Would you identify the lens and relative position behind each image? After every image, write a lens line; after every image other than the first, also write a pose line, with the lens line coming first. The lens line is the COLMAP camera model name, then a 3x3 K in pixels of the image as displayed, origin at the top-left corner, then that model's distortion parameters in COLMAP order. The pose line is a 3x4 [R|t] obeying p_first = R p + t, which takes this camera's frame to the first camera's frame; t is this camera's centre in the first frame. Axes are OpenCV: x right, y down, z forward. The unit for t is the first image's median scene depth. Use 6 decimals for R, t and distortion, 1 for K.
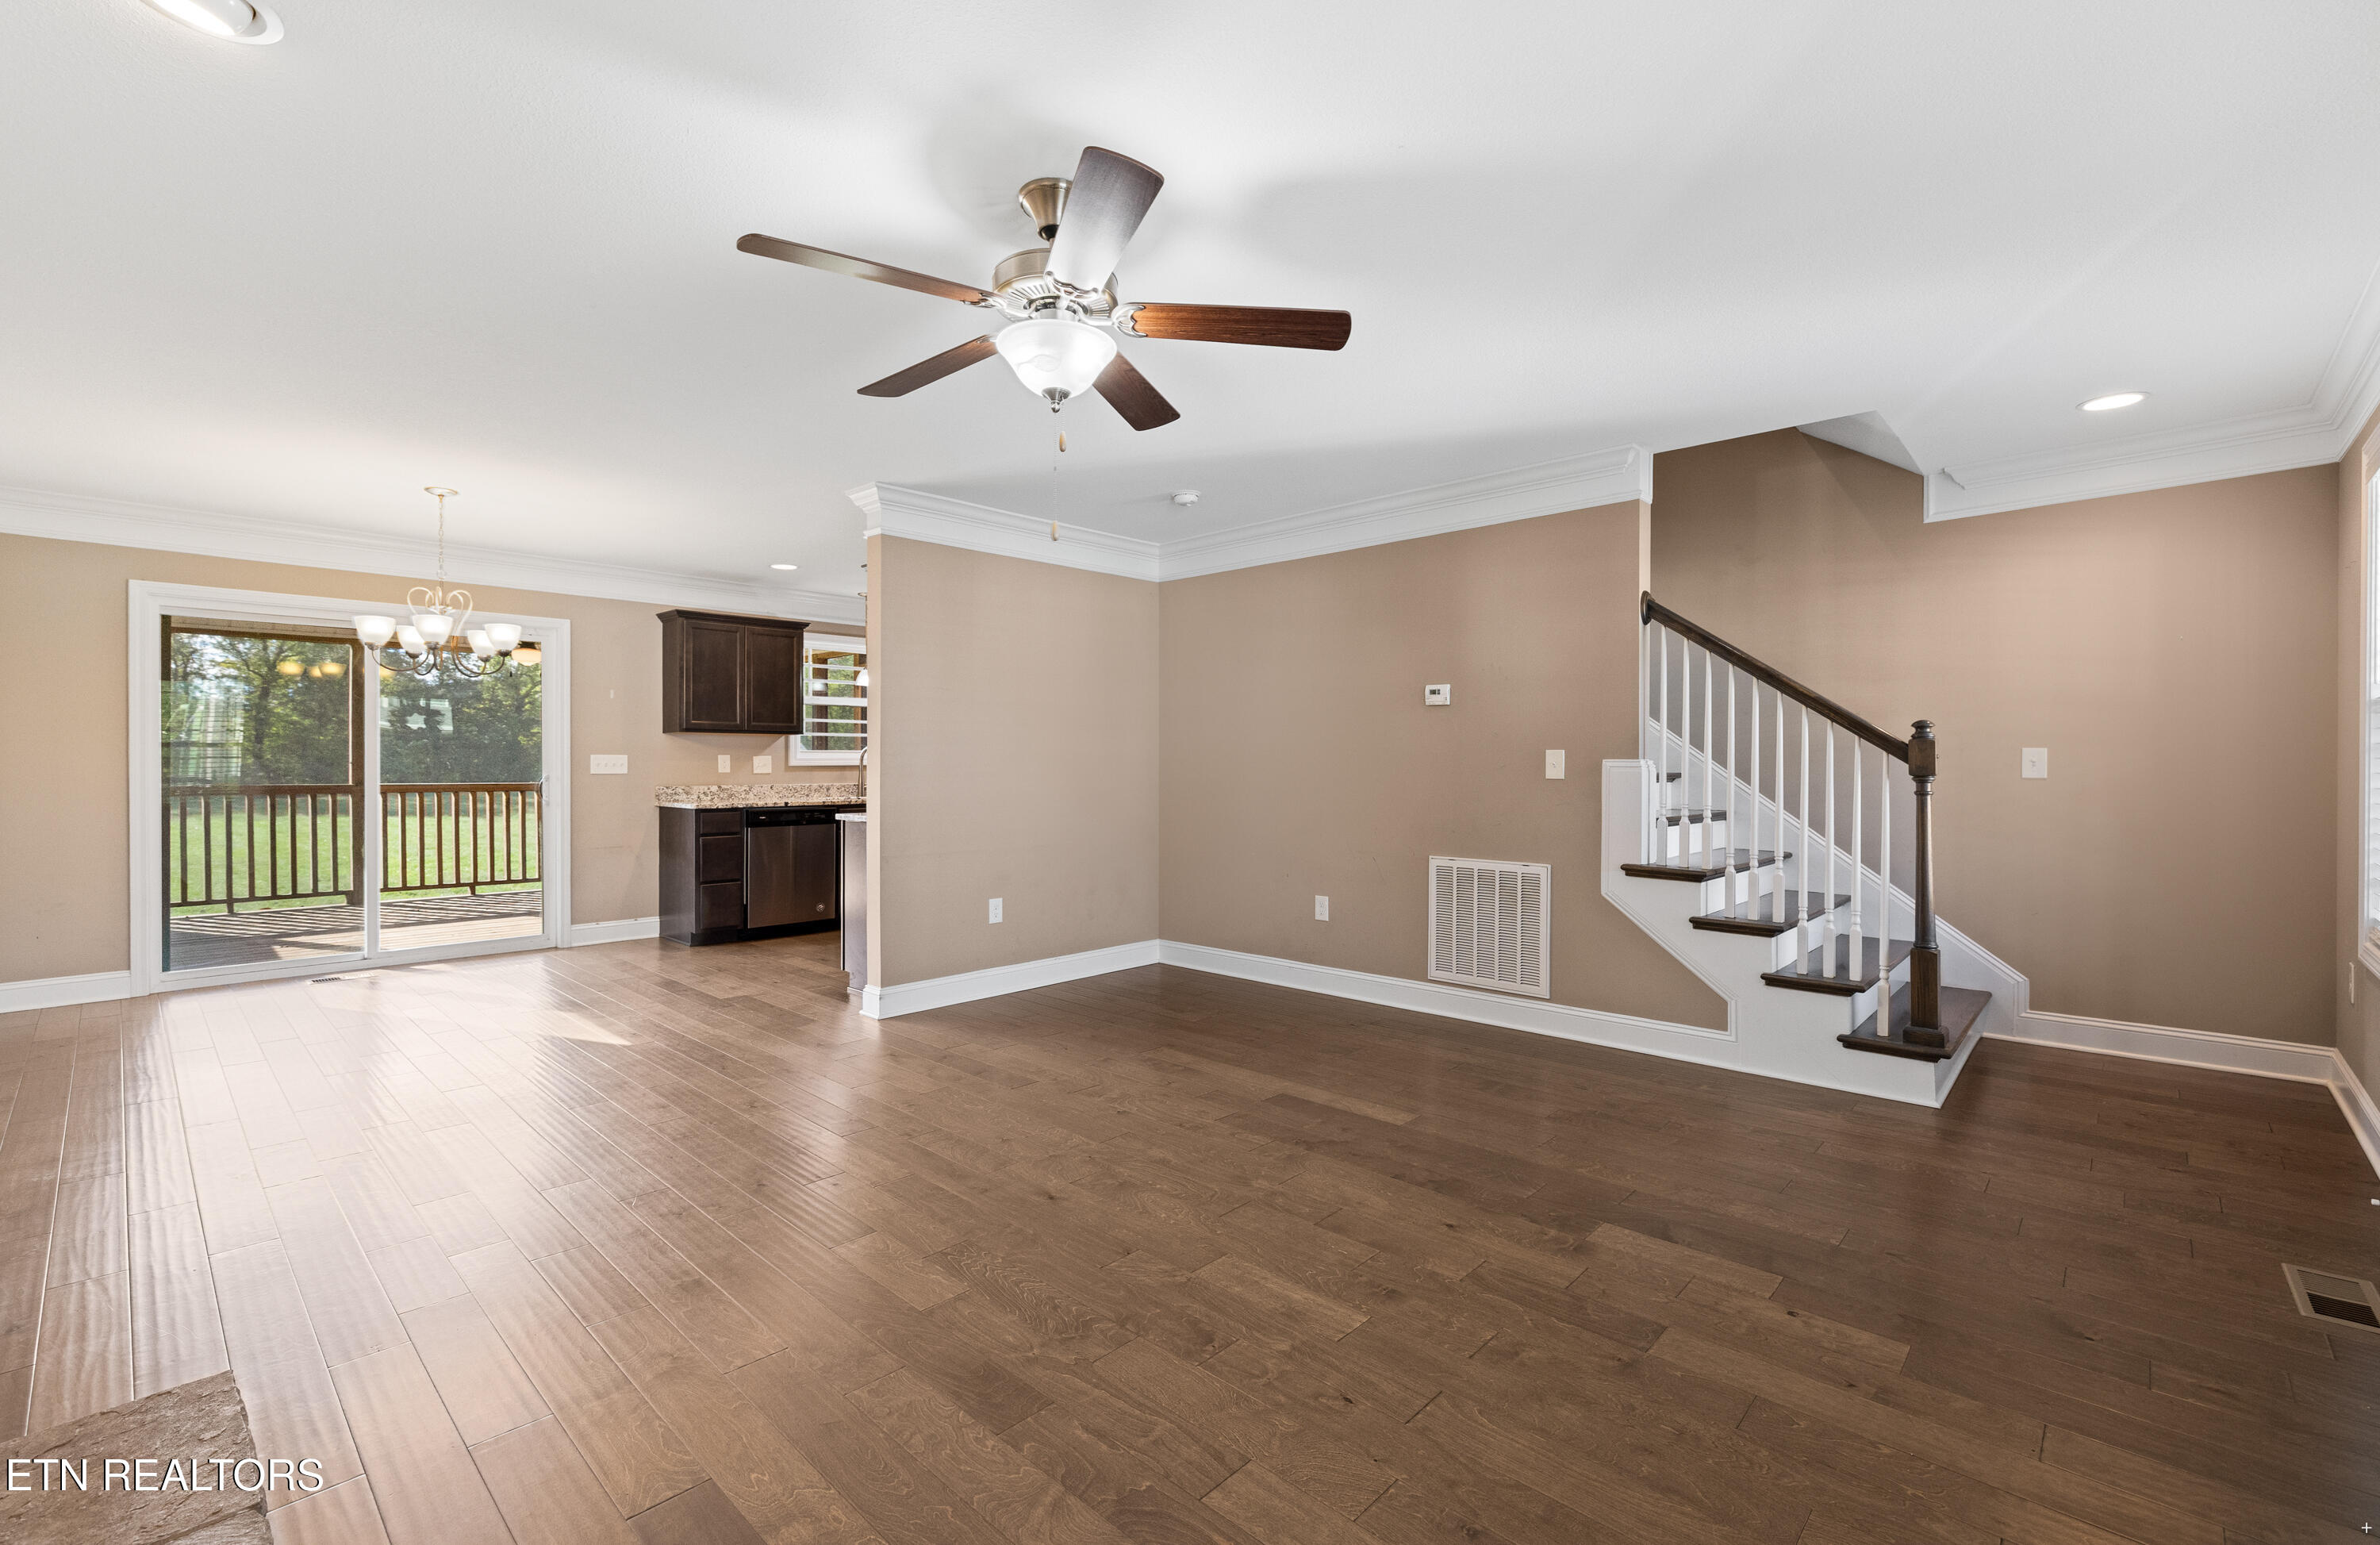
lens RADIAL K [[1006.1, 0, 1199.1], [0, 1006.1, 763.8], [0, 0, 1]] dist [0.000470, 0.000003]
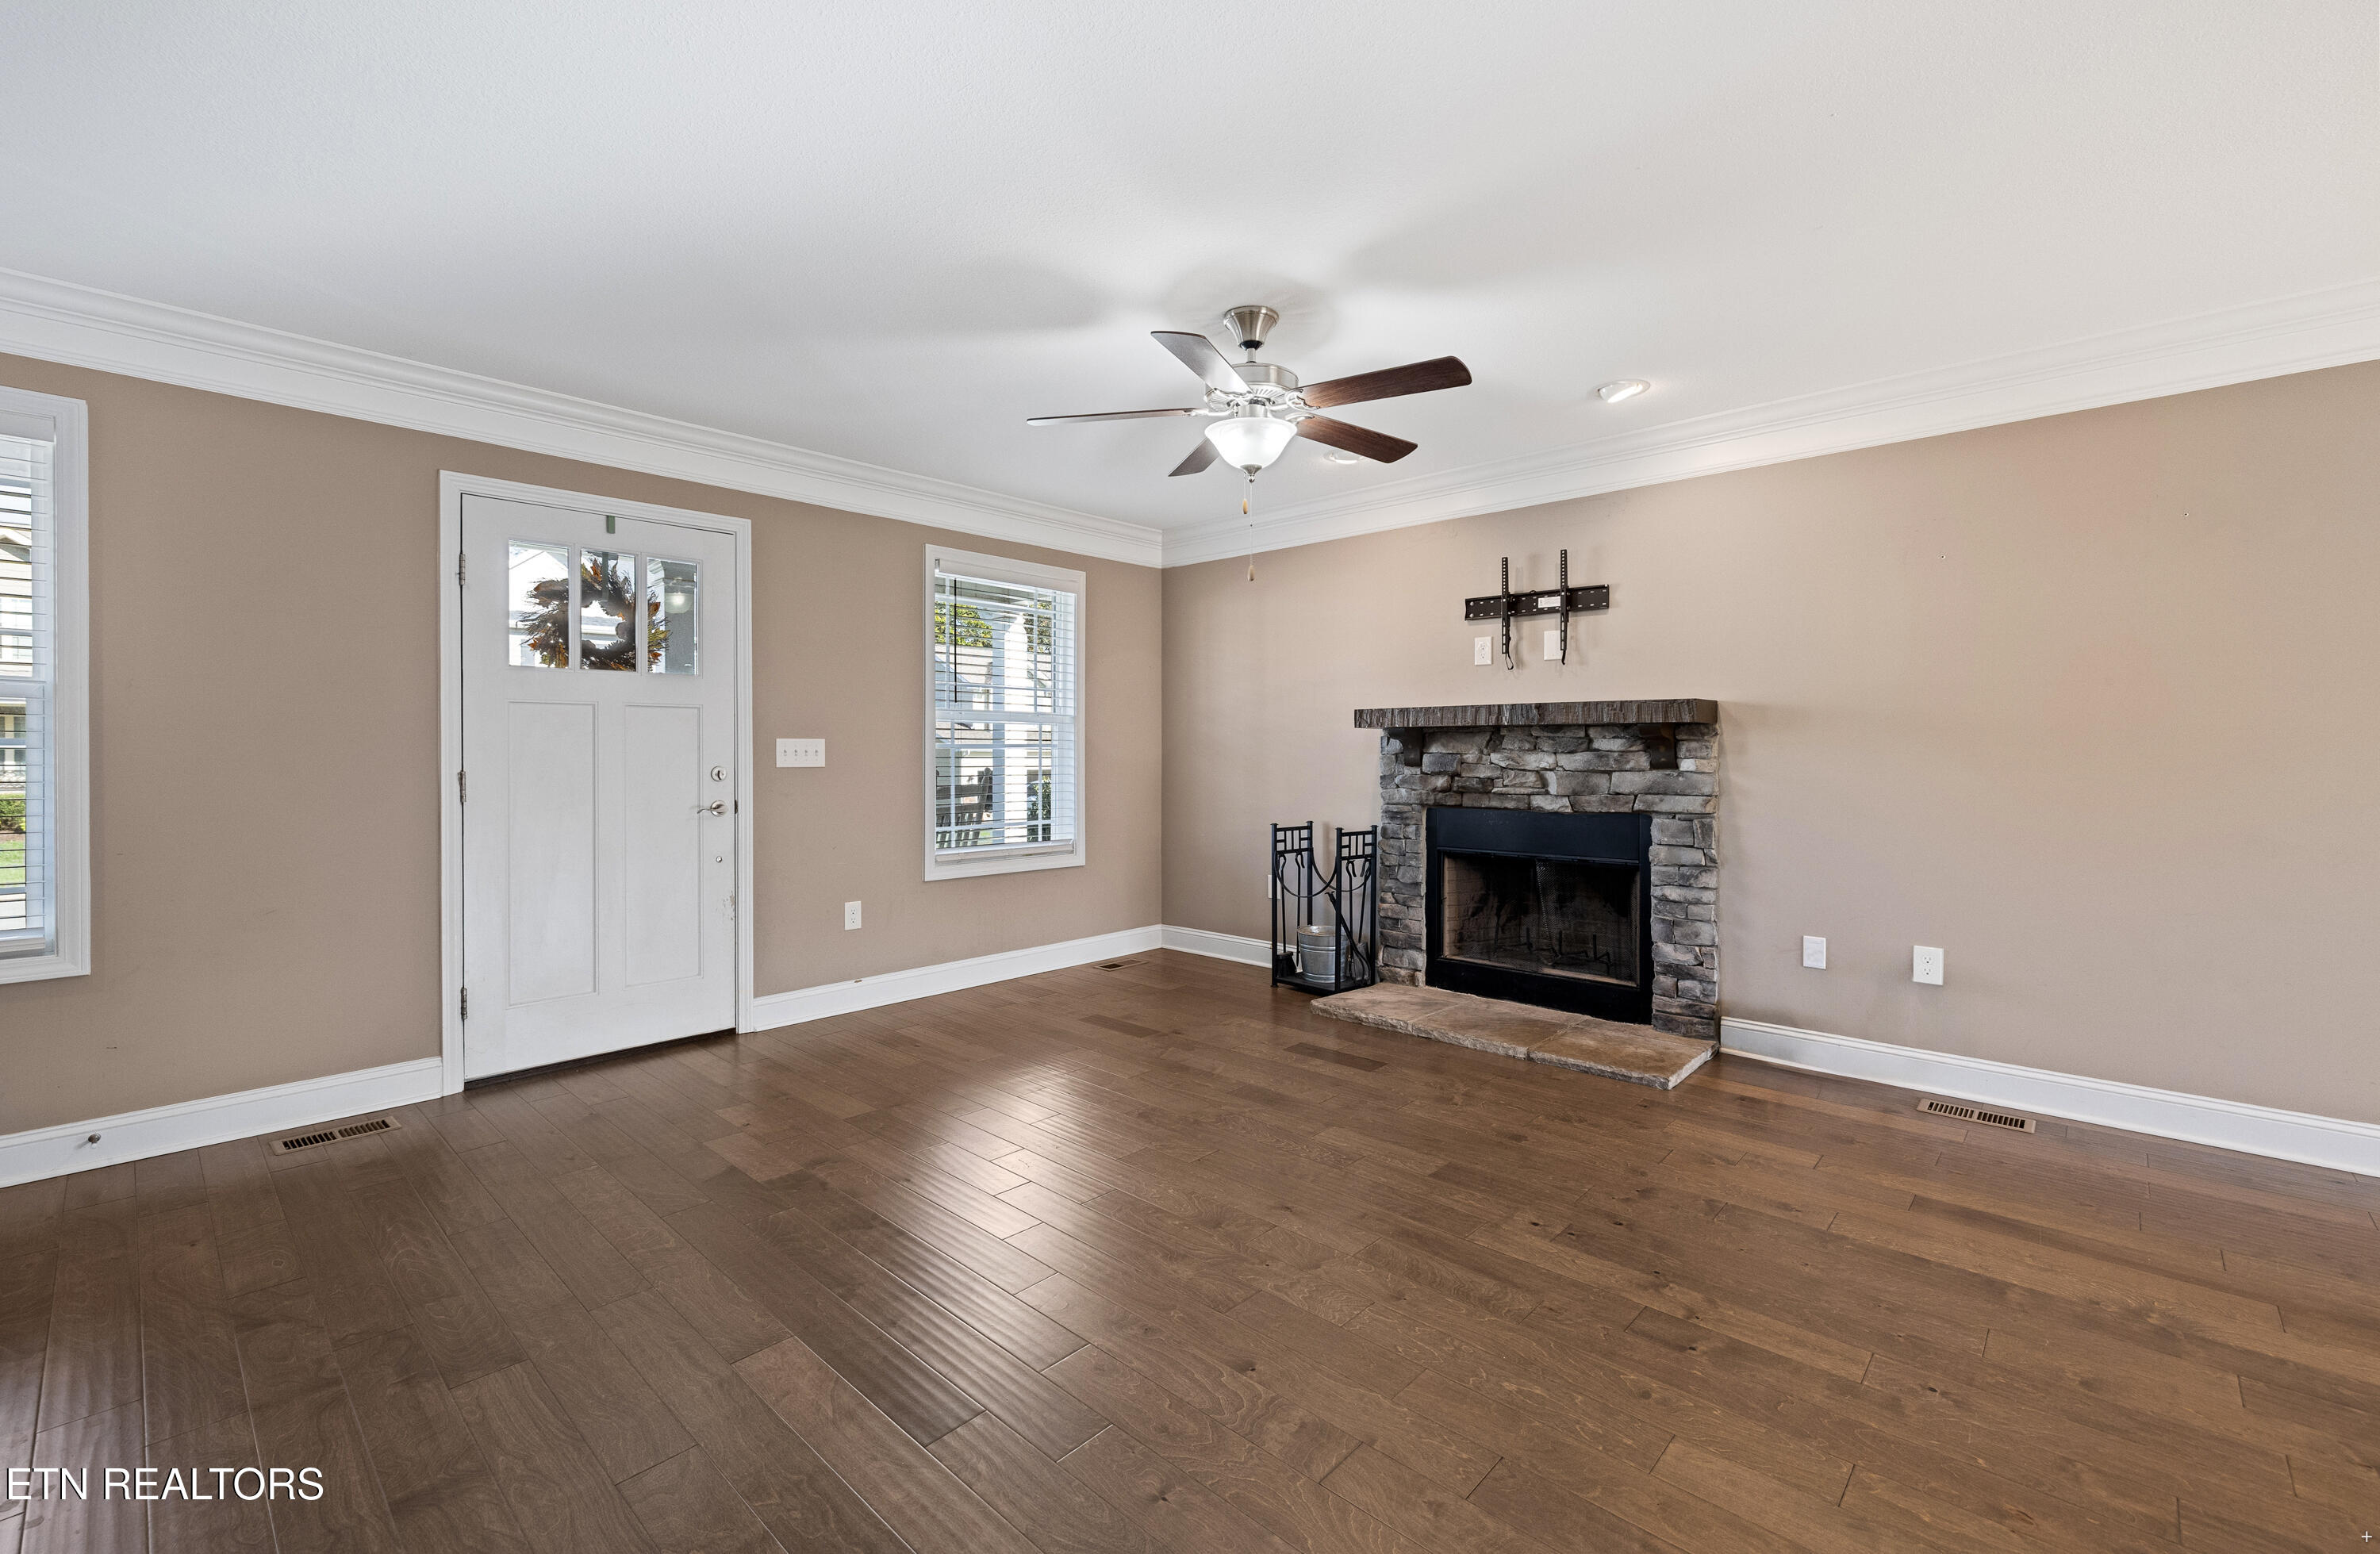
lens RADIAL K [[1010.9, 0, 1192.8], [0, 1010.9, 760.3], [0, 0, 1]] dist [0.000687, 0.000006]
pose [[-0.999984, -0.001124, 0.005622, -0.071891], [-0.001055, 0.999924, 0.012309, -0.010089], [-0.005635, 0.012303, -0.999908, 2.297085]]
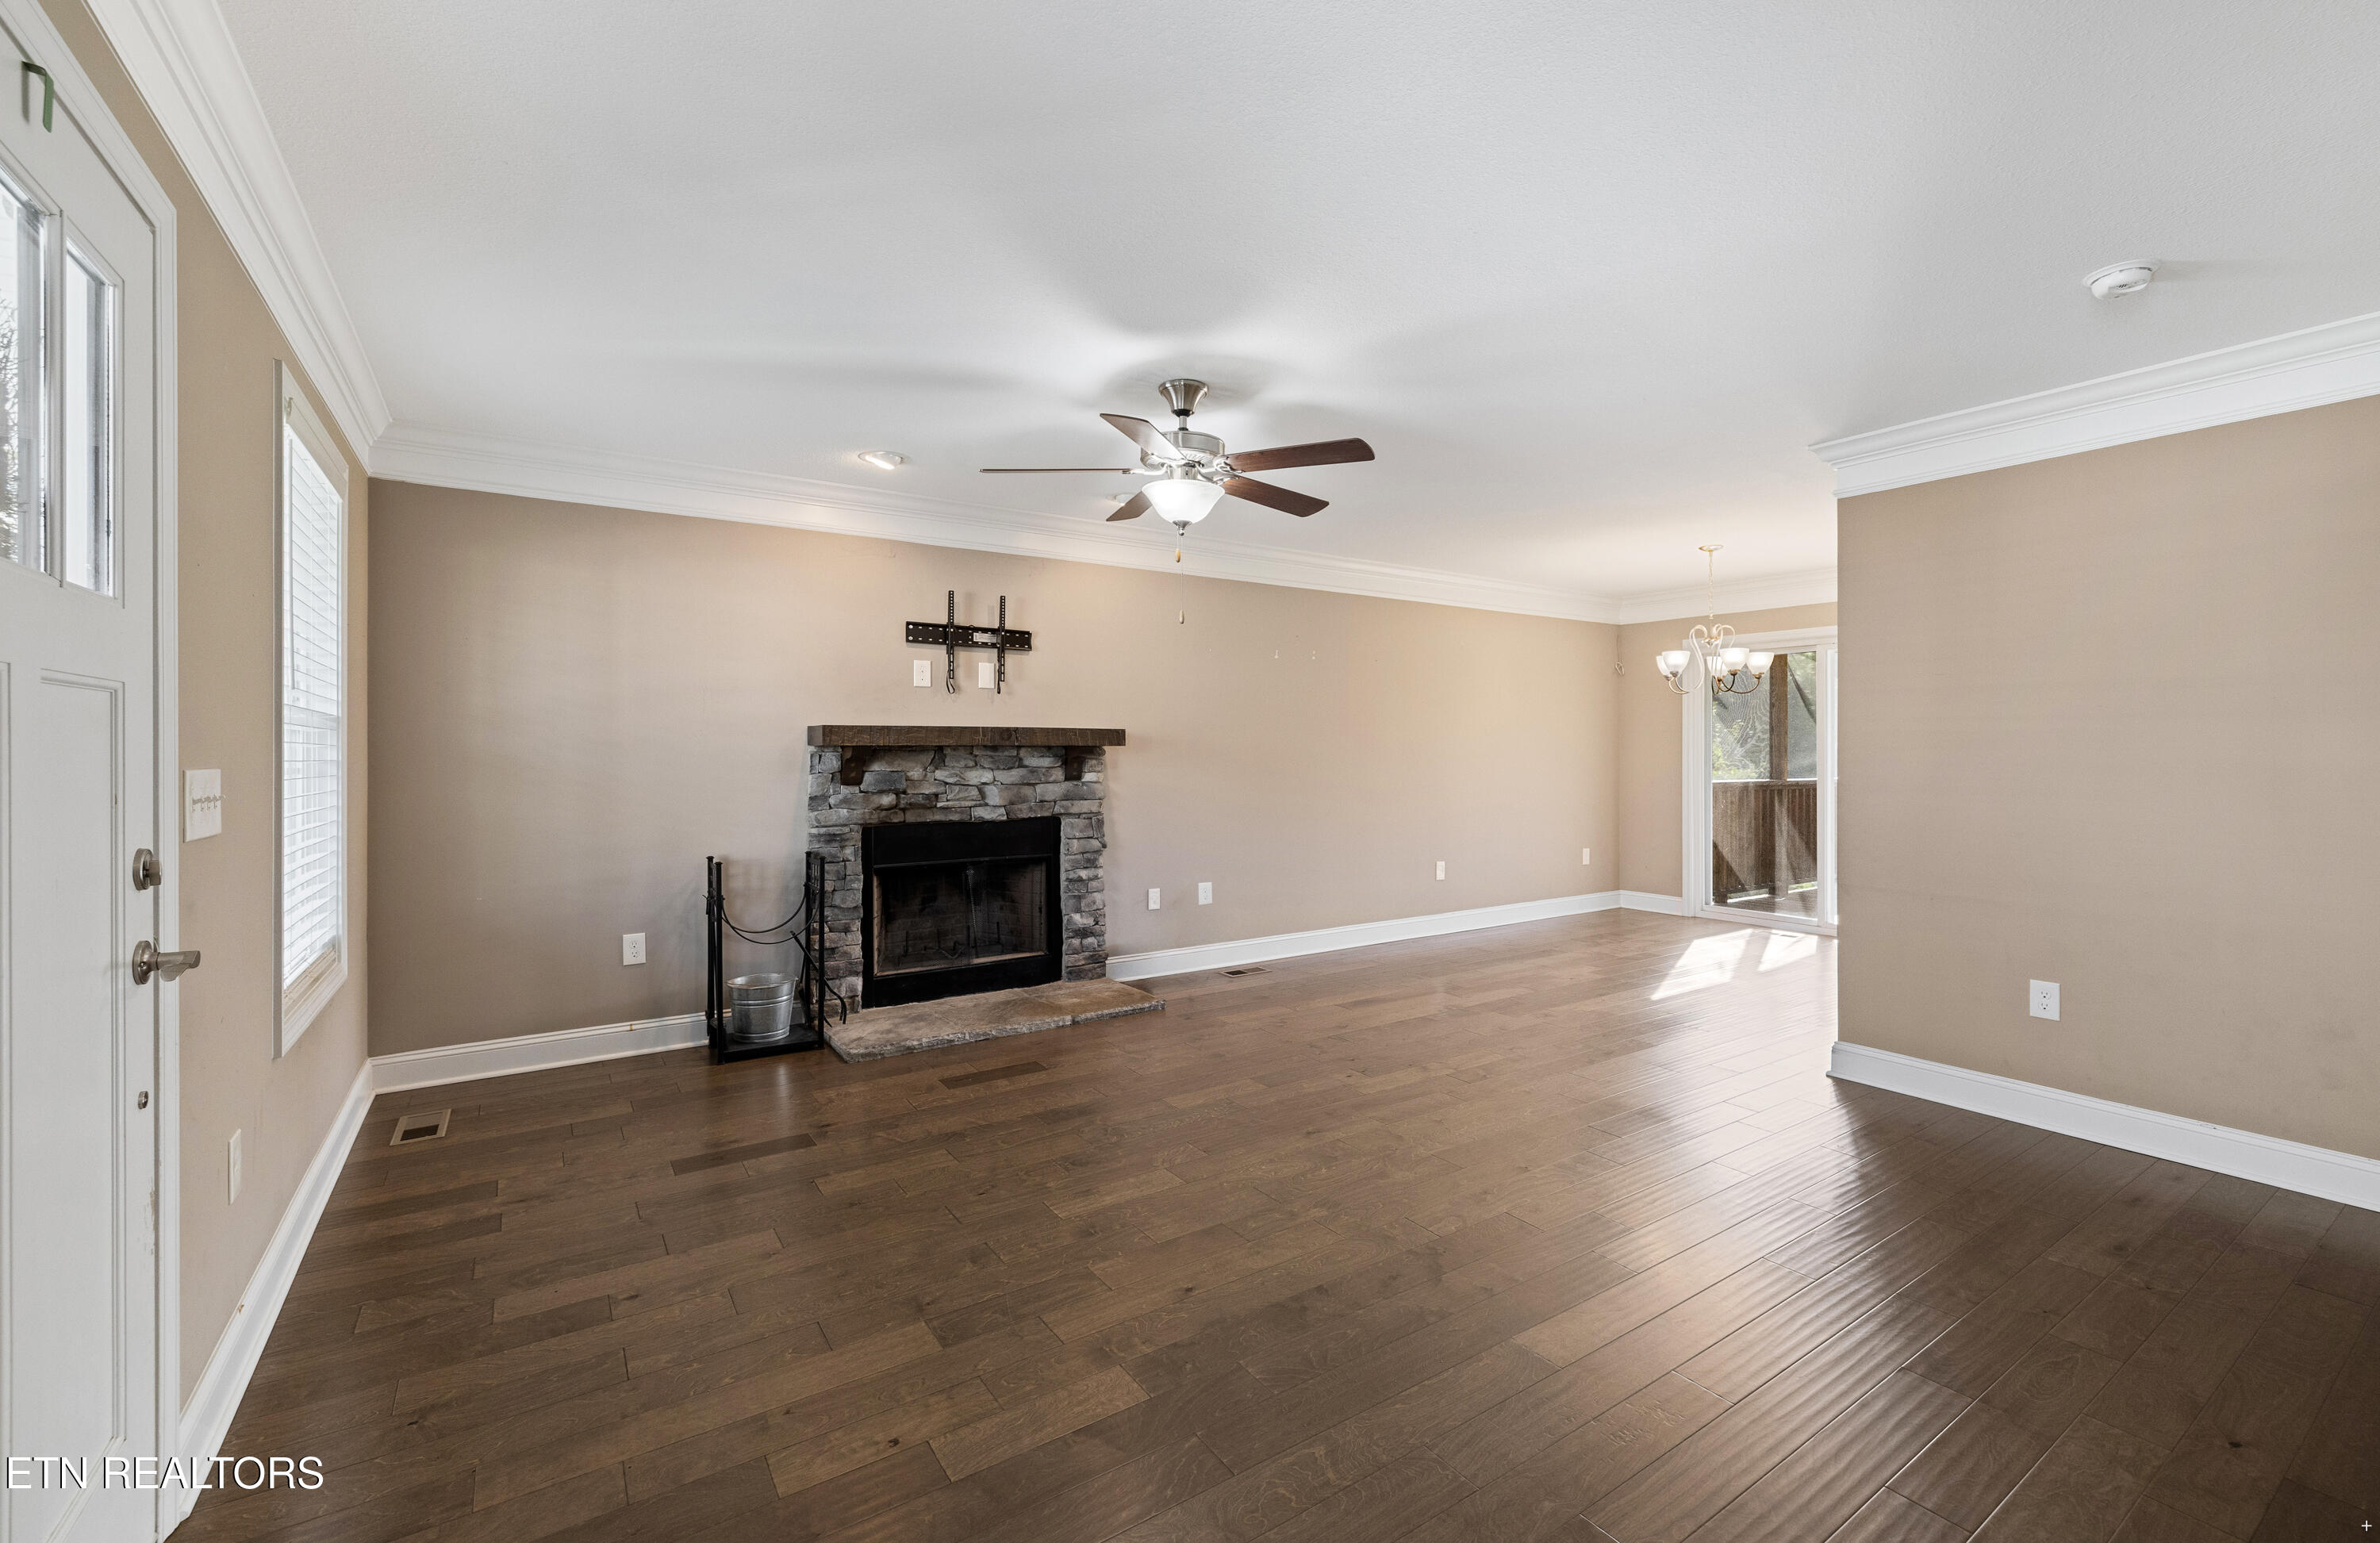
lens RADIAL K [[1006.0, 0, 1199.1], [0, 1006.0, 762.8], [0, 0, 1]] dist [0.000470, 0.000003]
pose [[-0.223893, 0.012287, -0.974536, 1.261862], [-0.001131, 0.999917, 0.012867, -0.043446], [0.974613, 0.003983, -0.223861, 1.337082]]
